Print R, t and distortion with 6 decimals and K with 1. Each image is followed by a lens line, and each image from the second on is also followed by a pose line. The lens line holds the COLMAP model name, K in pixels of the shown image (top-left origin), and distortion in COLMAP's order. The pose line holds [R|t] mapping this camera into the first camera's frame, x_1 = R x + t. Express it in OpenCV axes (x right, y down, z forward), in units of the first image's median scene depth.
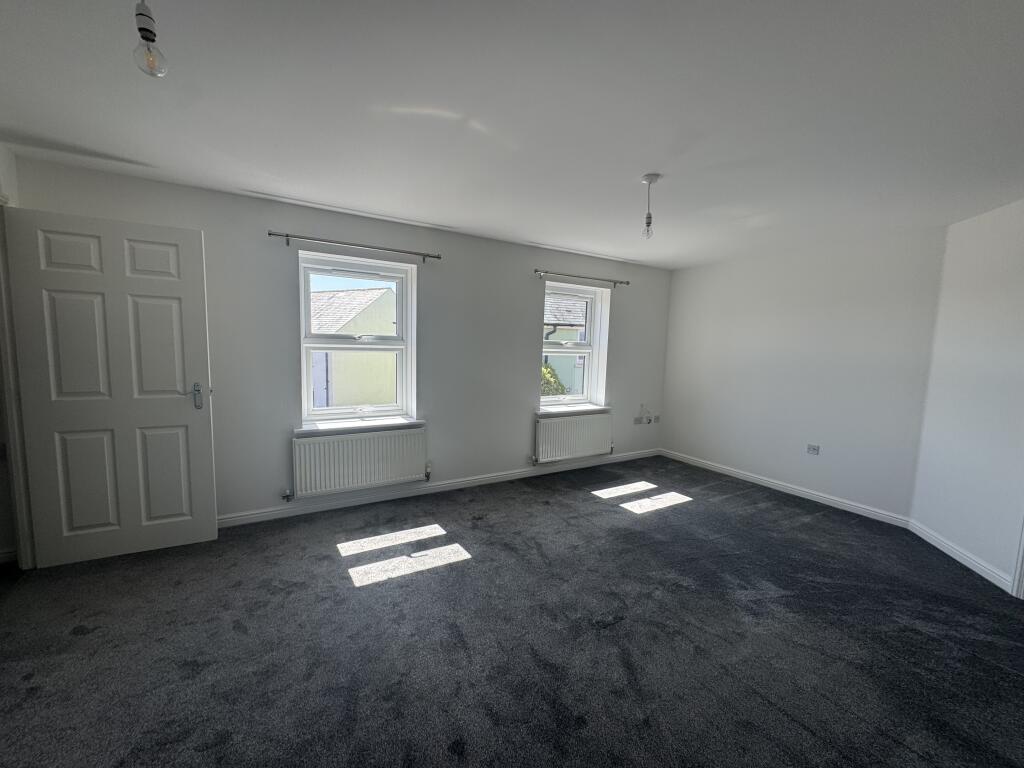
lens RADIAL K [[407.1, 0, 512.0], [0, 407.1, 384.0], [0, 0, 1]] dist [-0.001841, 0.000119]
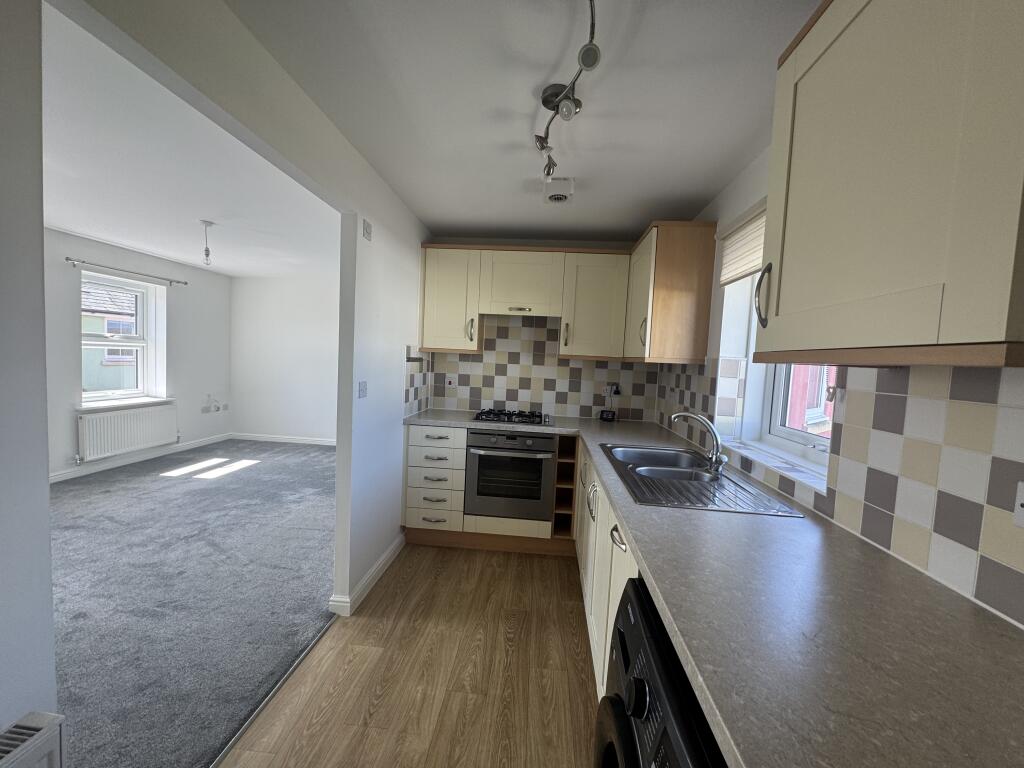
lens RADIAL K [[407.1, 0, 512.0], [0, 407.1, 384.0], [0, 0, 1]] dist [-0.001841, 0.000119]
pose [[0.574796, -0.053239, 0.816563, -0.140392], [0.048377, 0.998347, 0.031037, 0.036502], [-0.816866, 0.021663, 0.576421, -0.403803]]
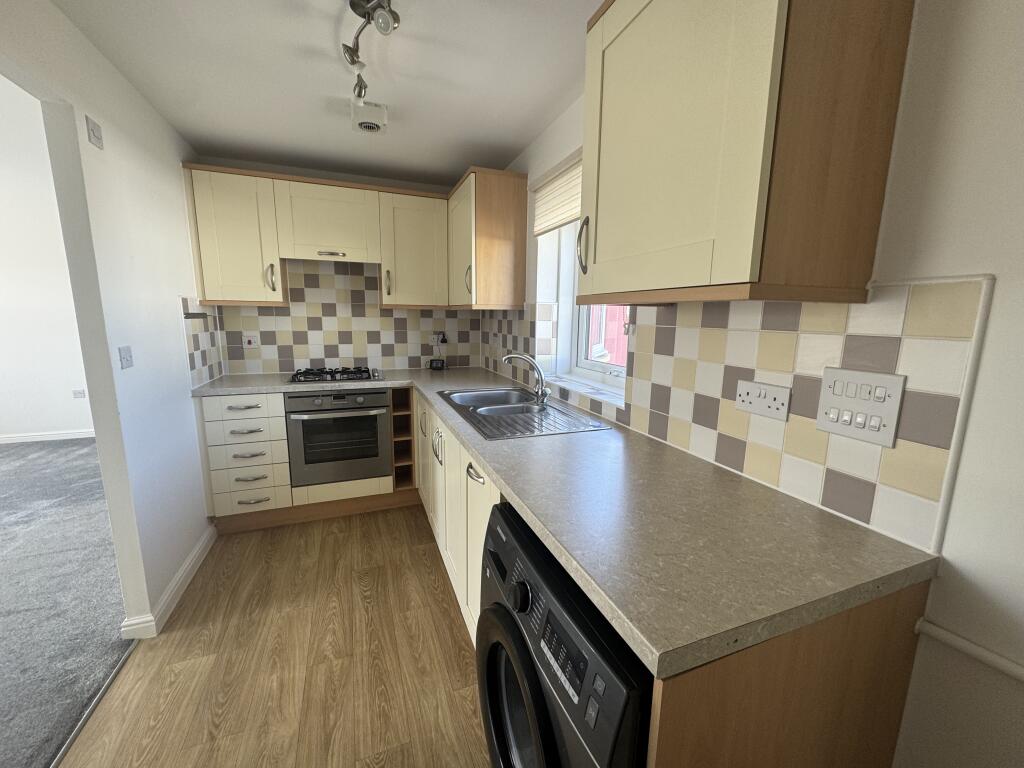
lens RADIAL K [[407.1, 0, 512.0], [0, 407.1, 384.0], [0, 0, 1]] dist [-0.001841, 0.000119]
pose [[0.159803, -0.192314, 0.968235, -0.152799], [0.086969, 0.979768, 0.180251, 0.037460], [-0.983311, 0.055401, 0.173295, -0.378679]]
